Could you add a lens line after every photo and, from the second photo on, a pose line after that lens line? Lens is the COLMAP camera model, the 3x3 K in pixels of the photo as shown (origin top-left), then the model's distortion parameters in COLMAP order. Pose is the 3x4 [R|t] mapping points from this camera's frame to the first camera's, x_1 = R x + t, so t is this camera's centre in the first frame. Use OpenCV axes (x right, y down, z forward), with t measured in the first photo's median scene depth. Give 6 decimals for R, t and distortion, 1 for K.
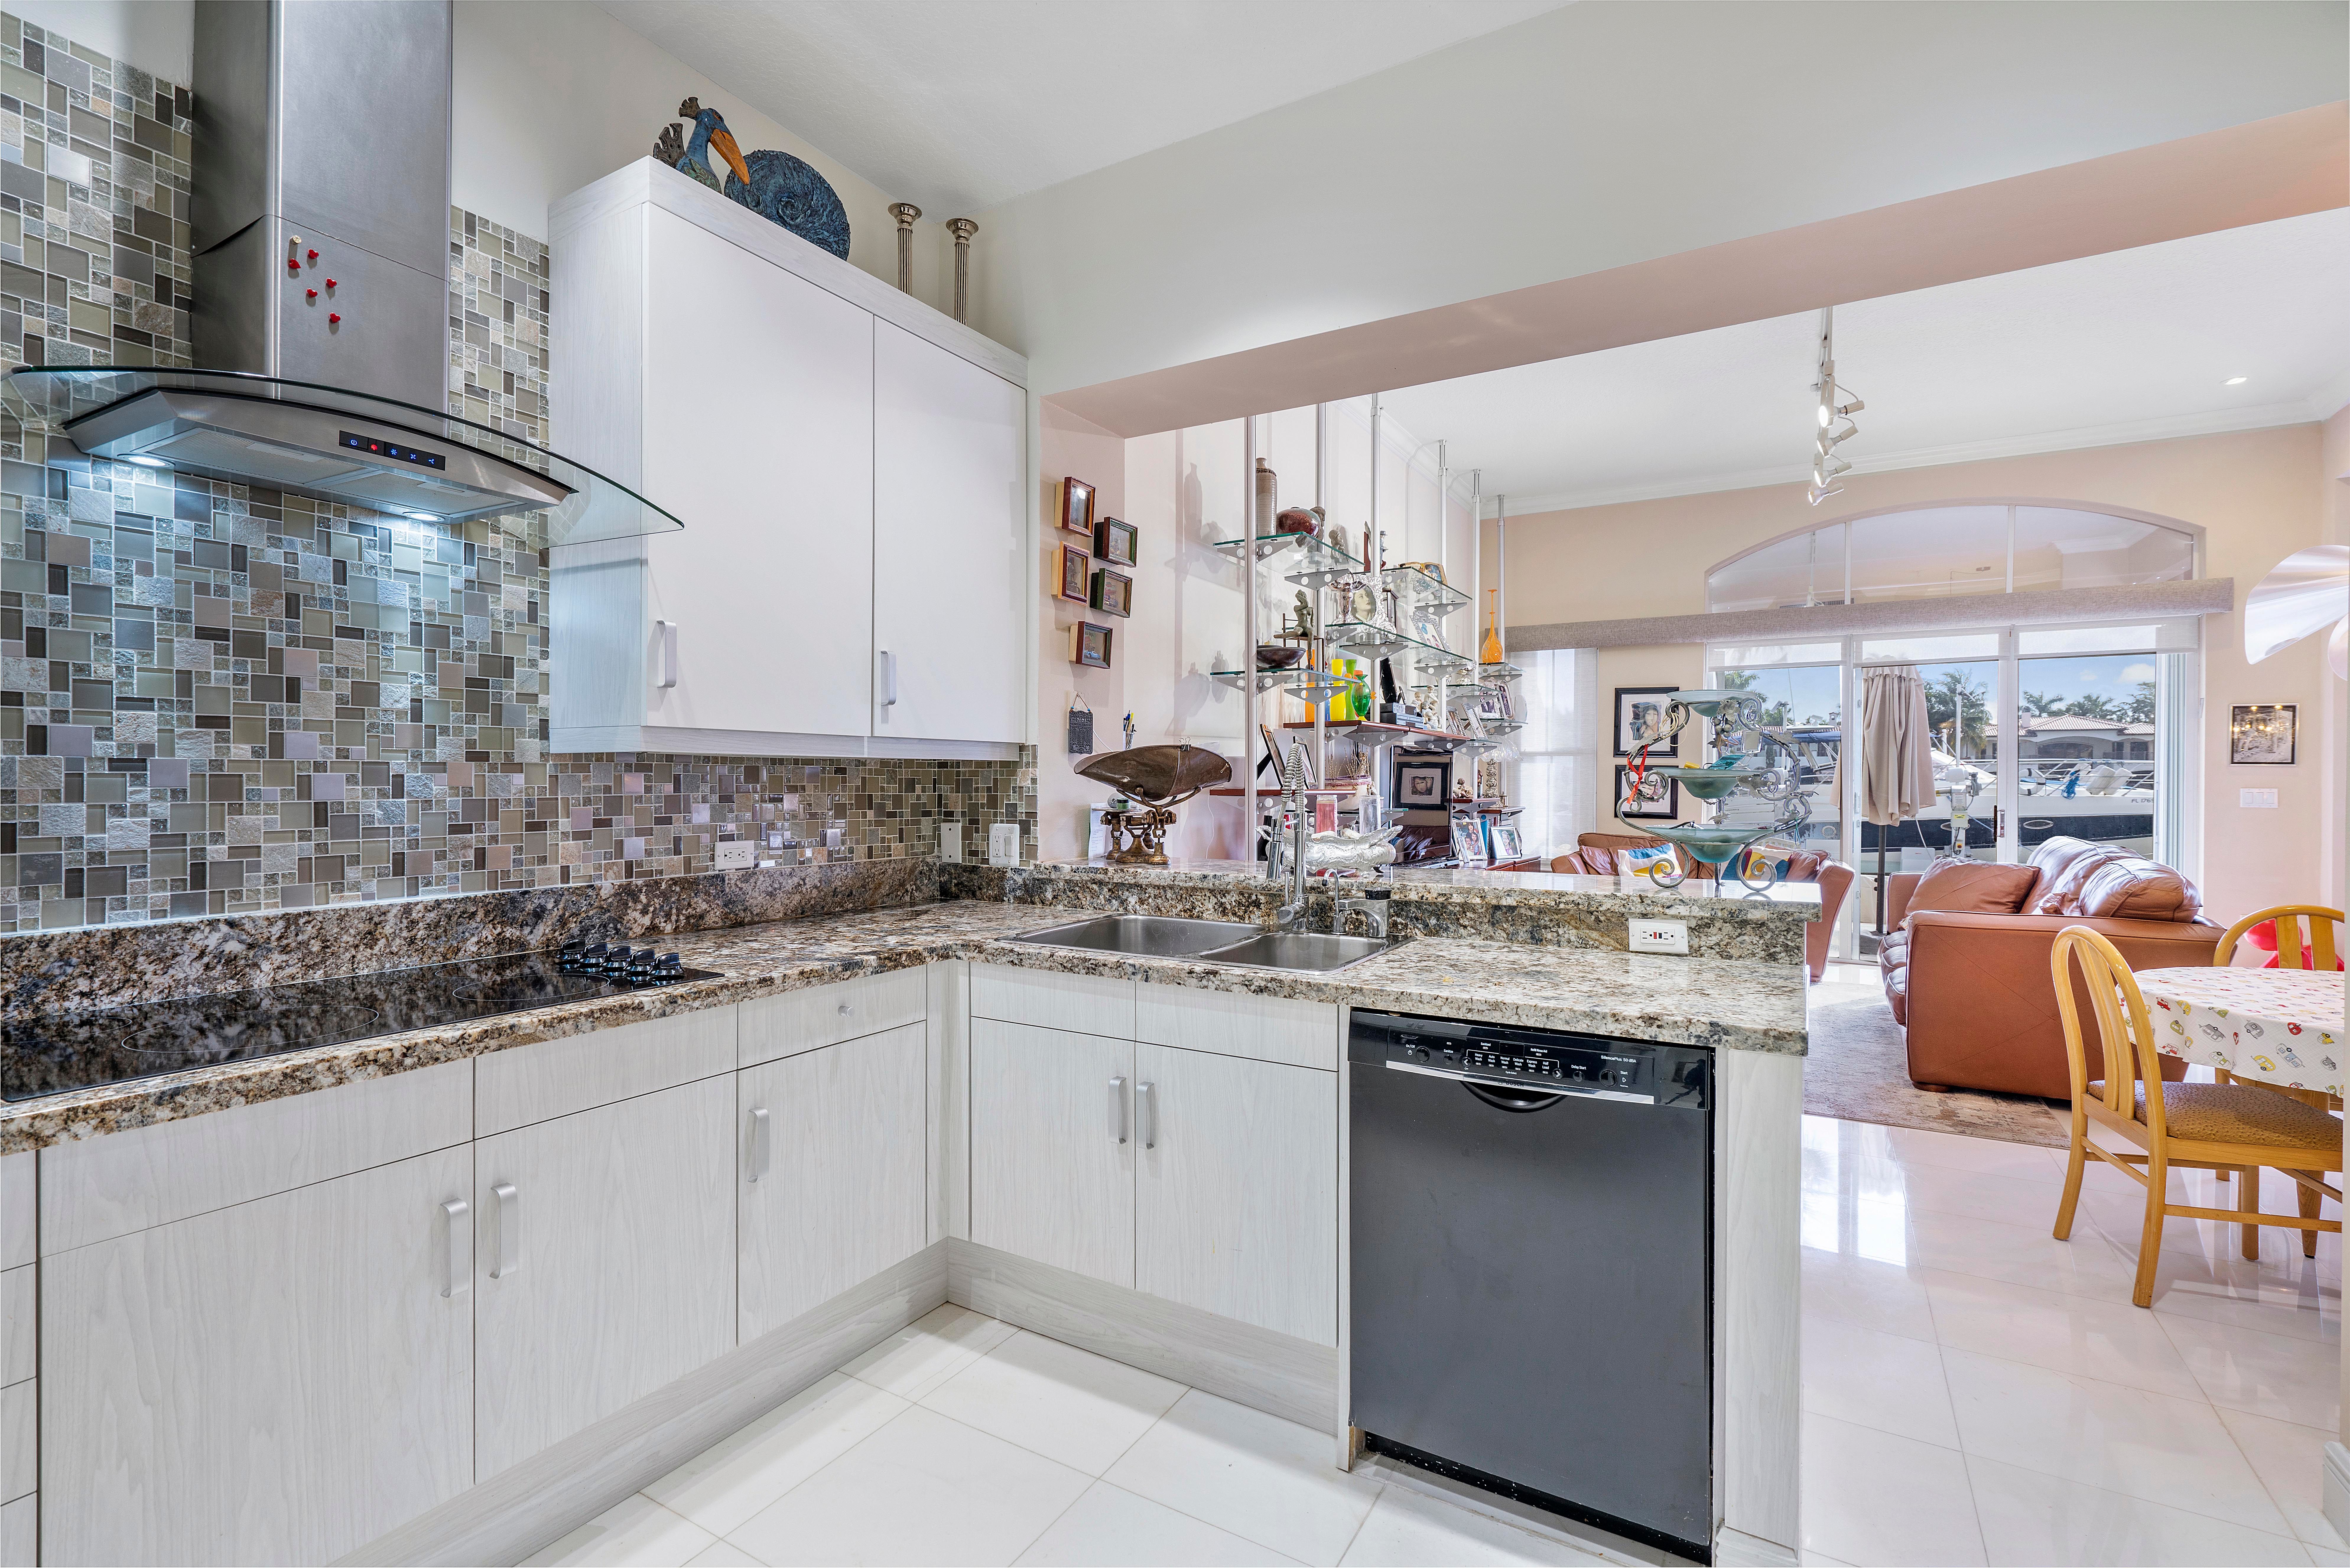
lens RADIAL K [[1075.6, 0, 1157.8], [0, 1075.6, 784.0], [0, 0, 1]] dist [-0.010347, 0.003983]
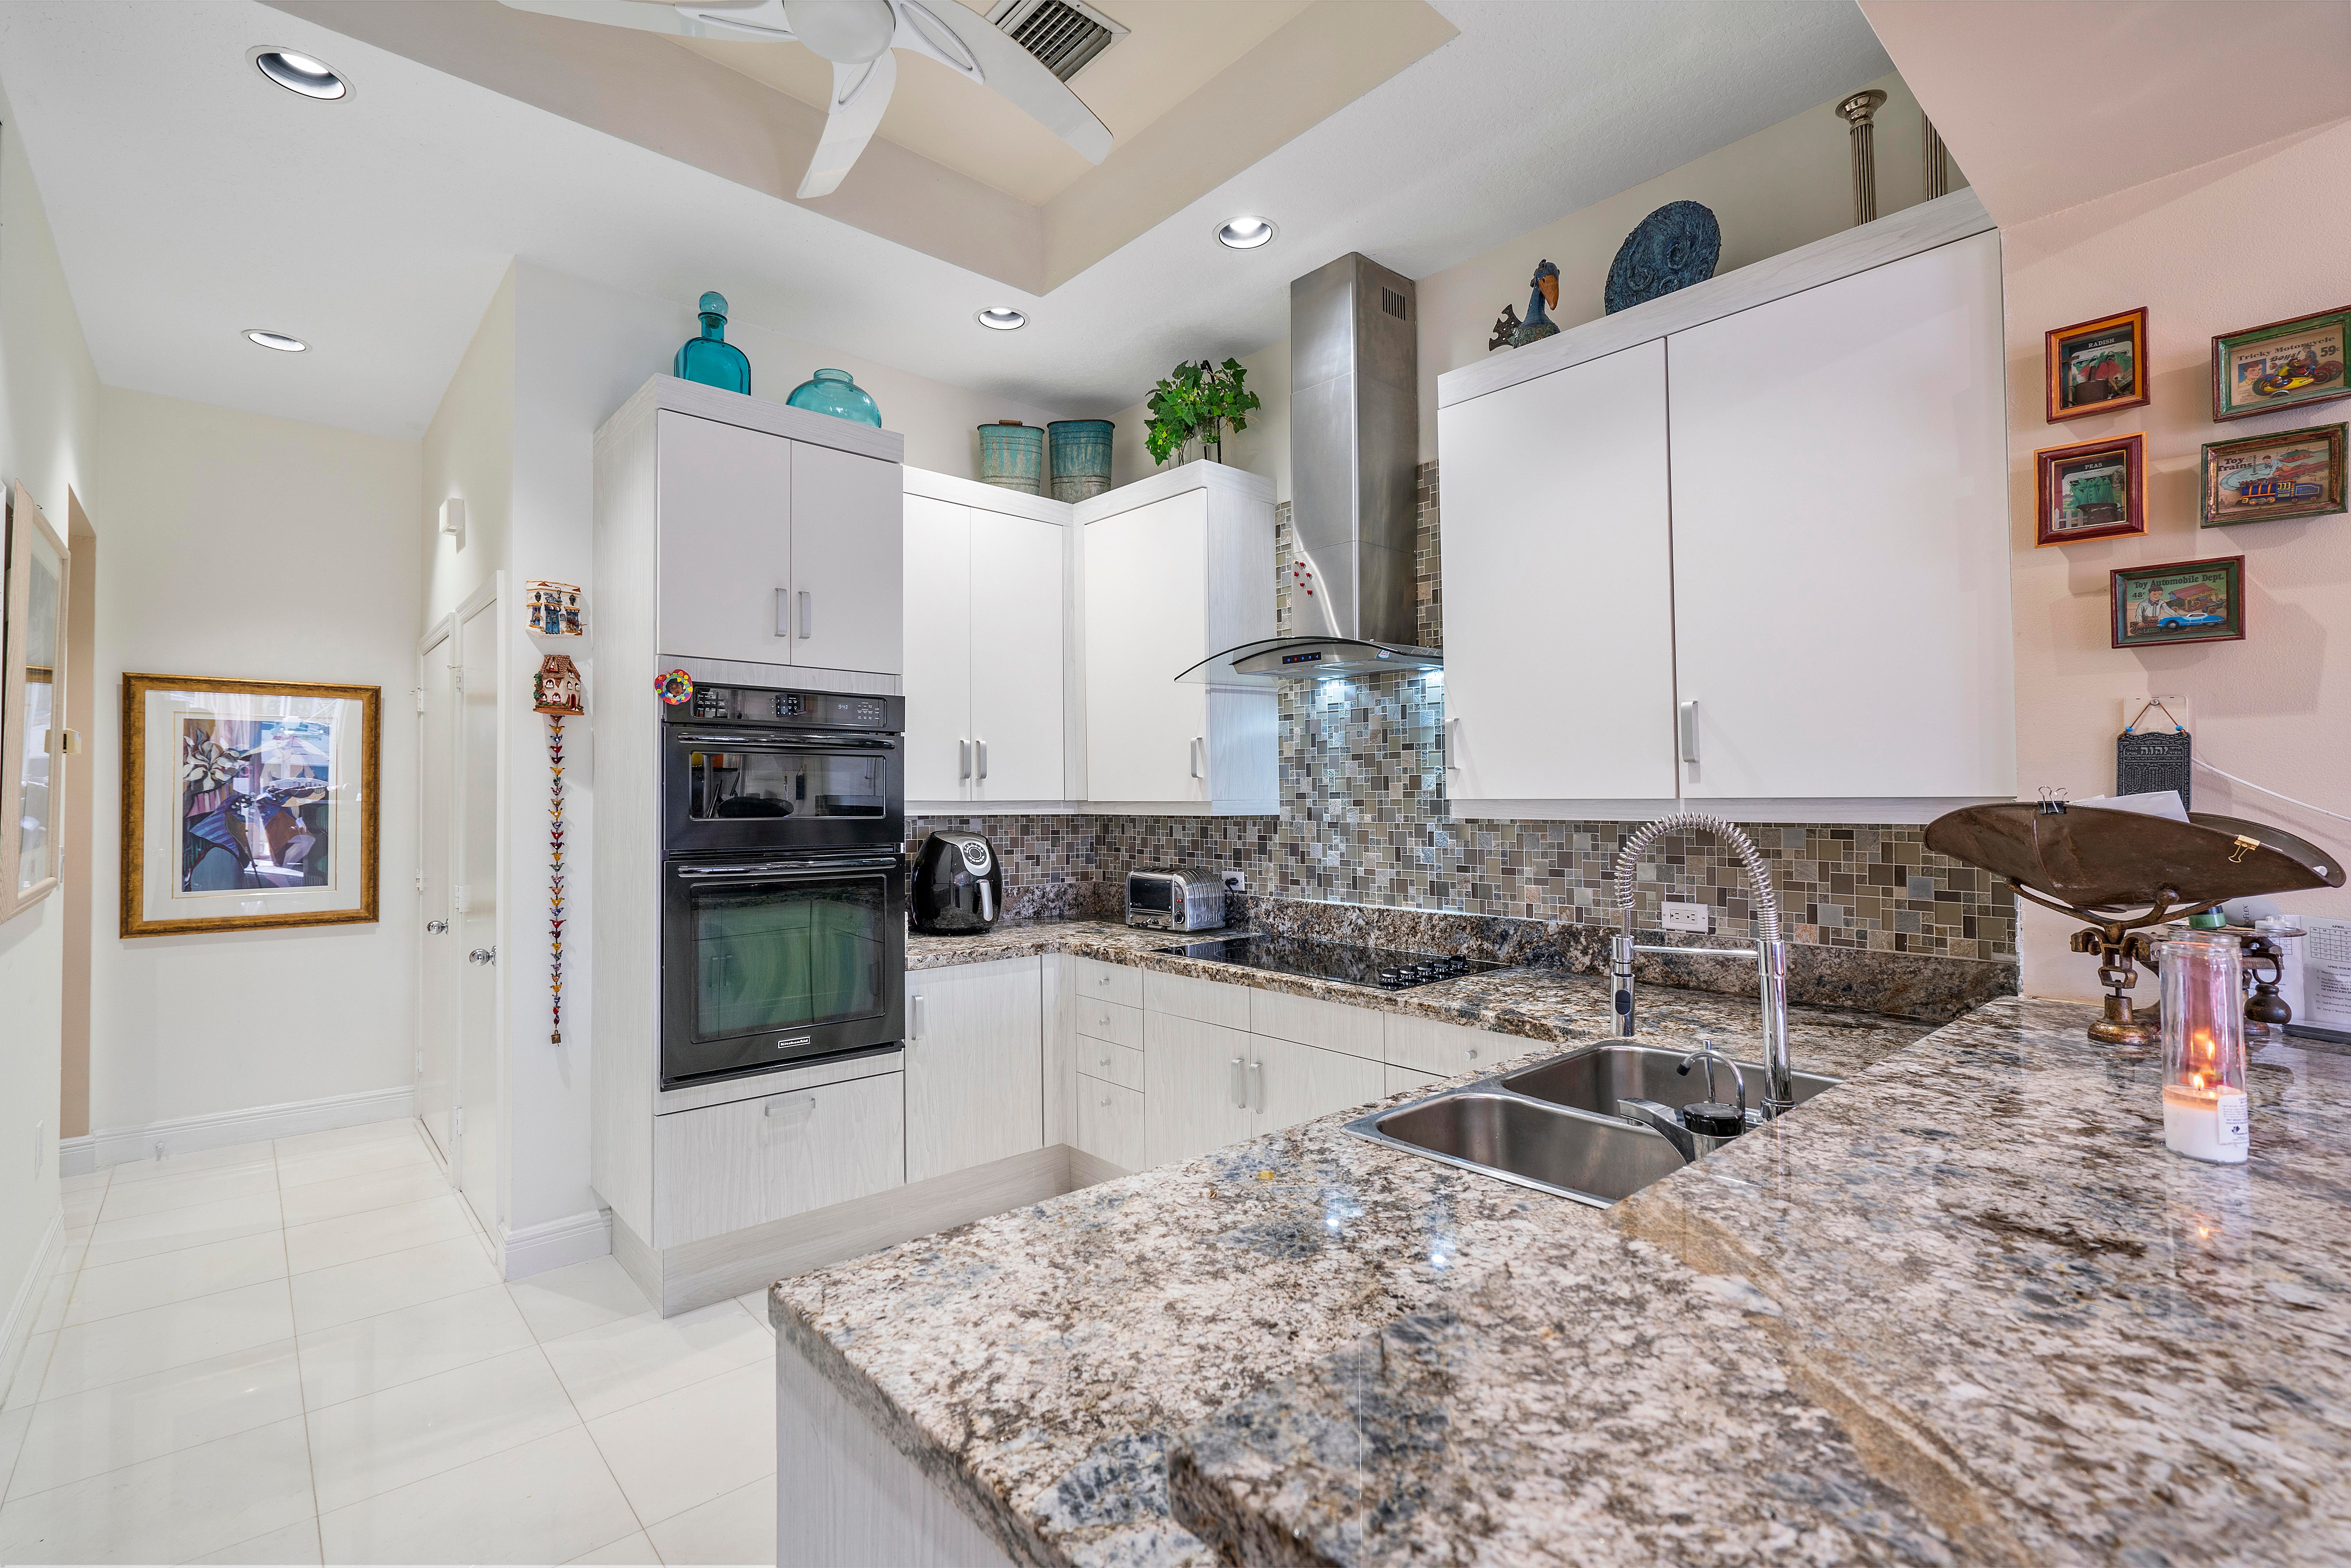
lens RADIAL K [[1076.0, 0, 1196.3], [0, 1076.0, 781.4], [0, 0, 1]] dist [-0.010347, 0.003983]
pose [[-0.292169, -0.019153, -0.956175, 0.742190], [-0.003259, 0.999814, -0.019031, -0.041931], [0.956361, -0.002444, -0.292177, 0.913711]]
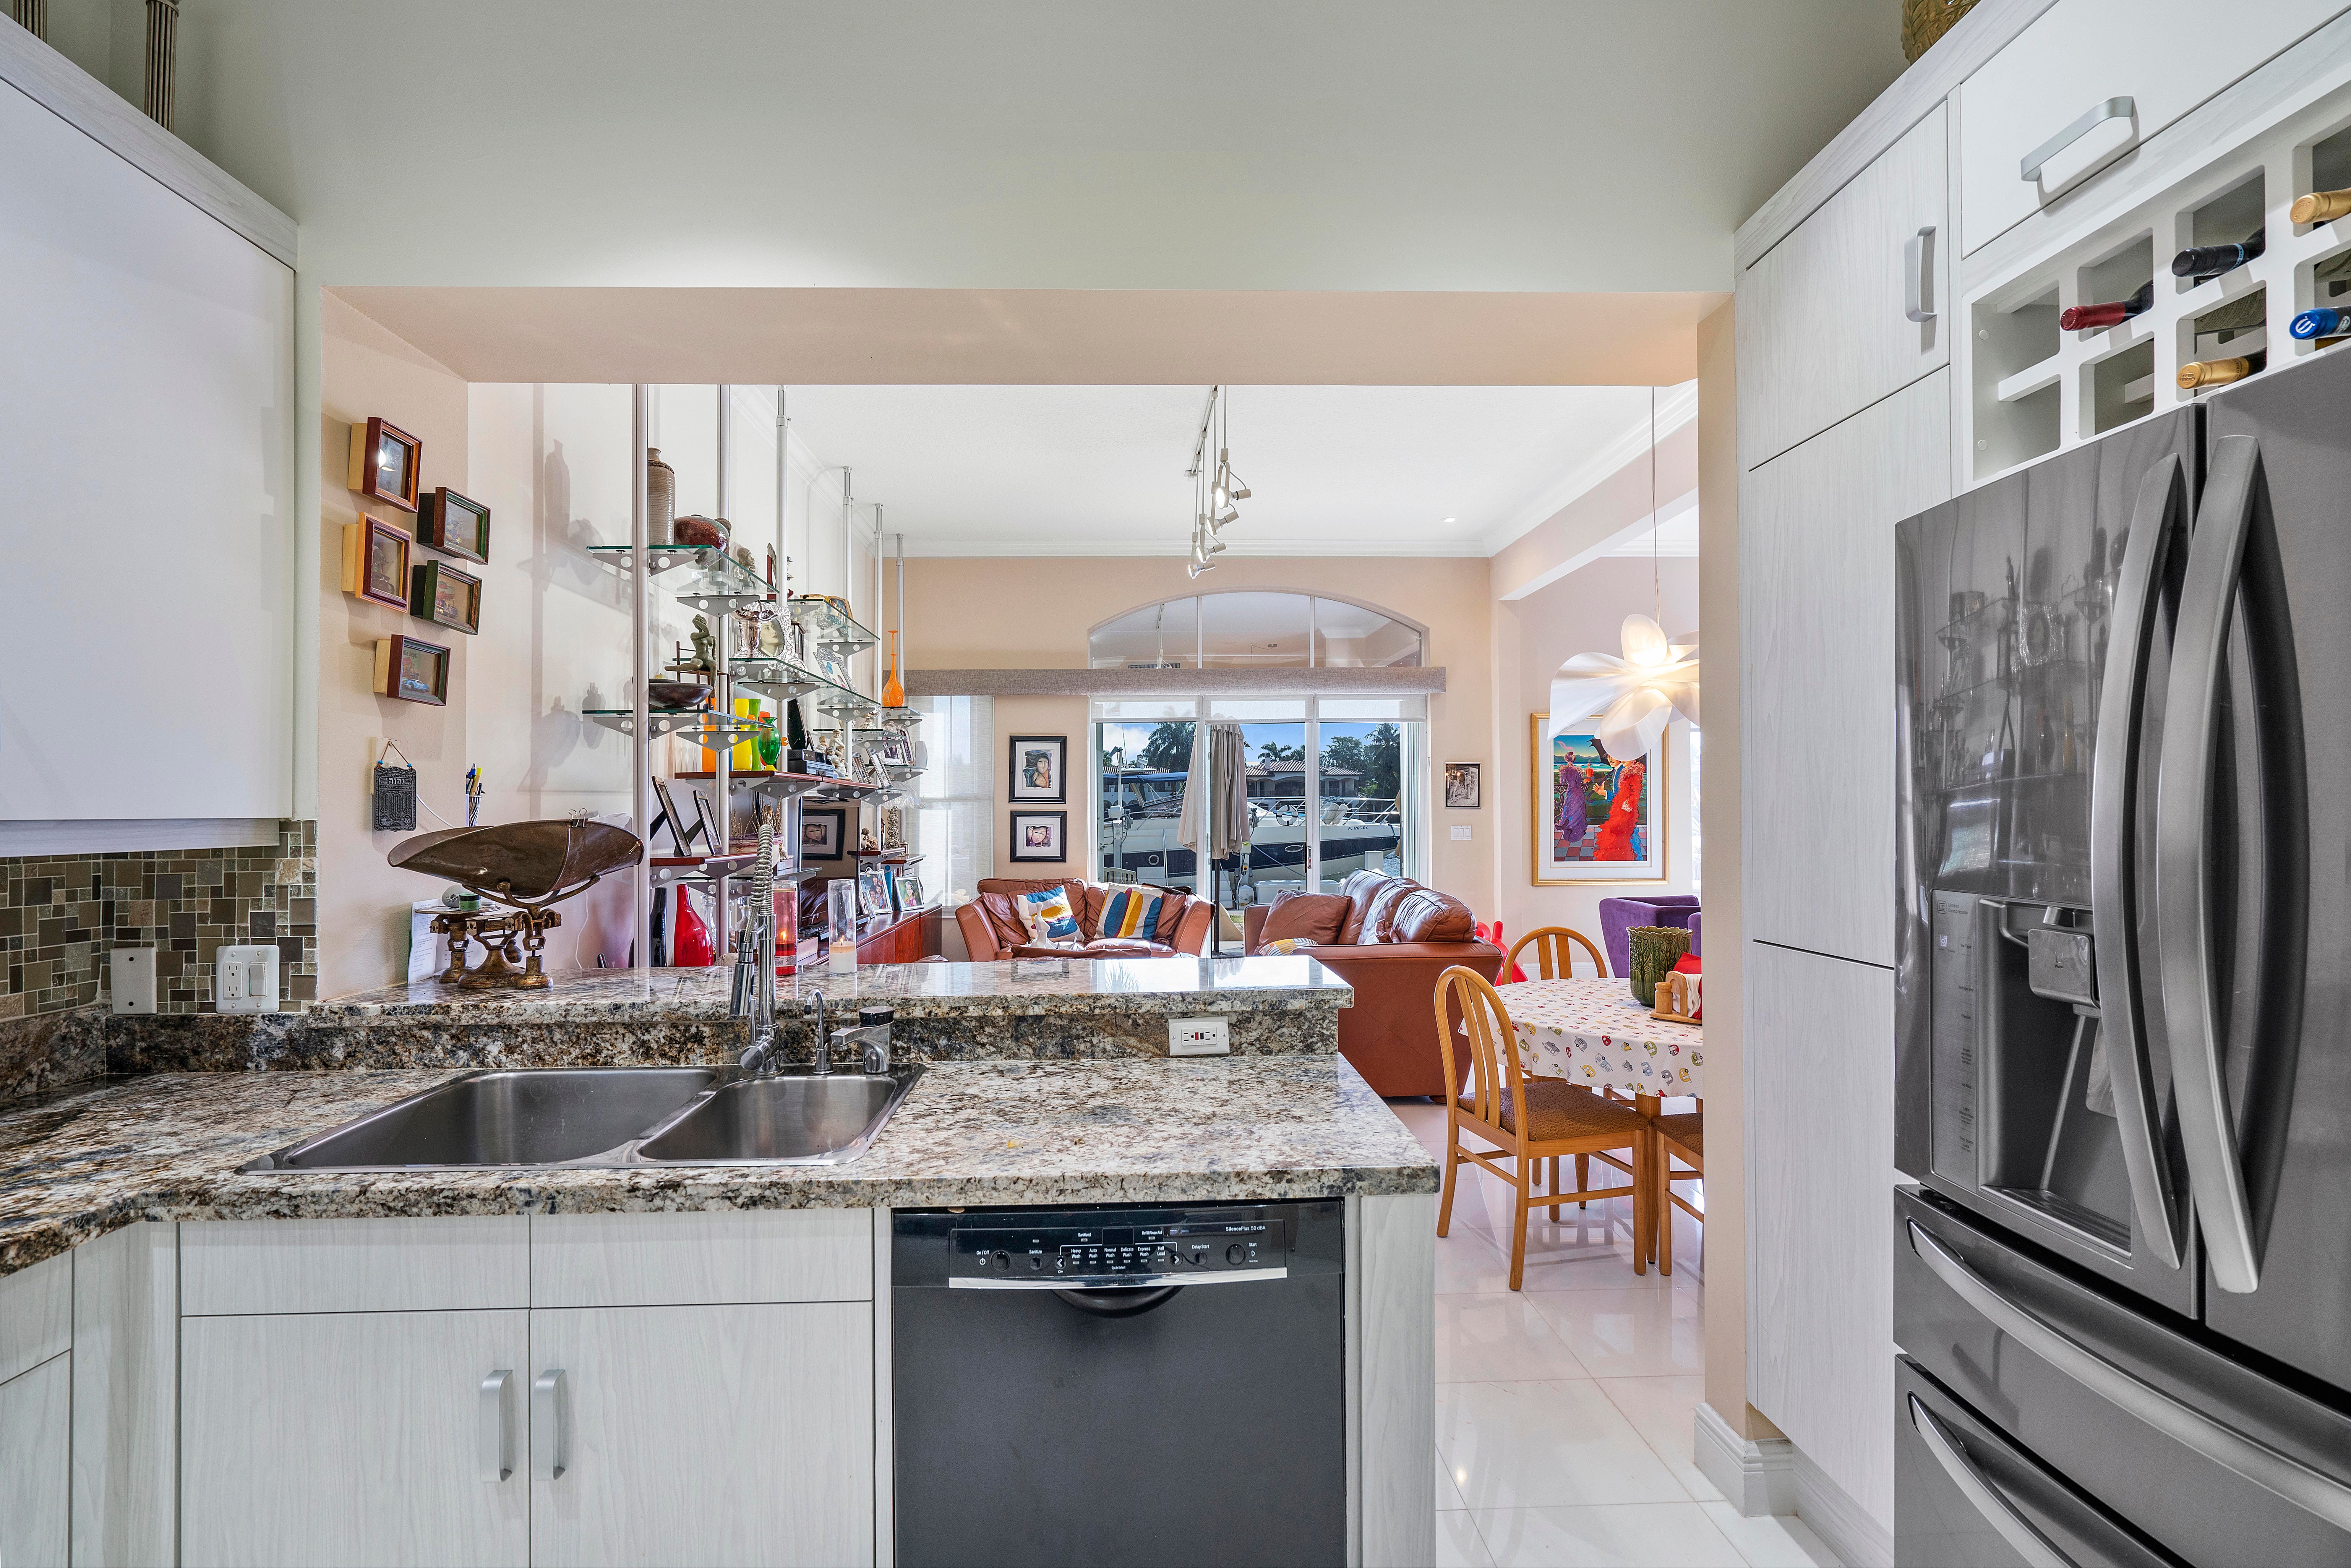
lens RADIAL K [[1076.1, 0, 1161.8], [0, 1076.1, 793.4], [0, 0, 1]] dist [-0.010347, 0.003983]
pose [[0.837958, -0.001343, 0.545734, -0.046172], [0.015419, 0.999656, -0.021217, -0.038791], [-0.545517, 0.026194, 0.837690, 0.229996]]
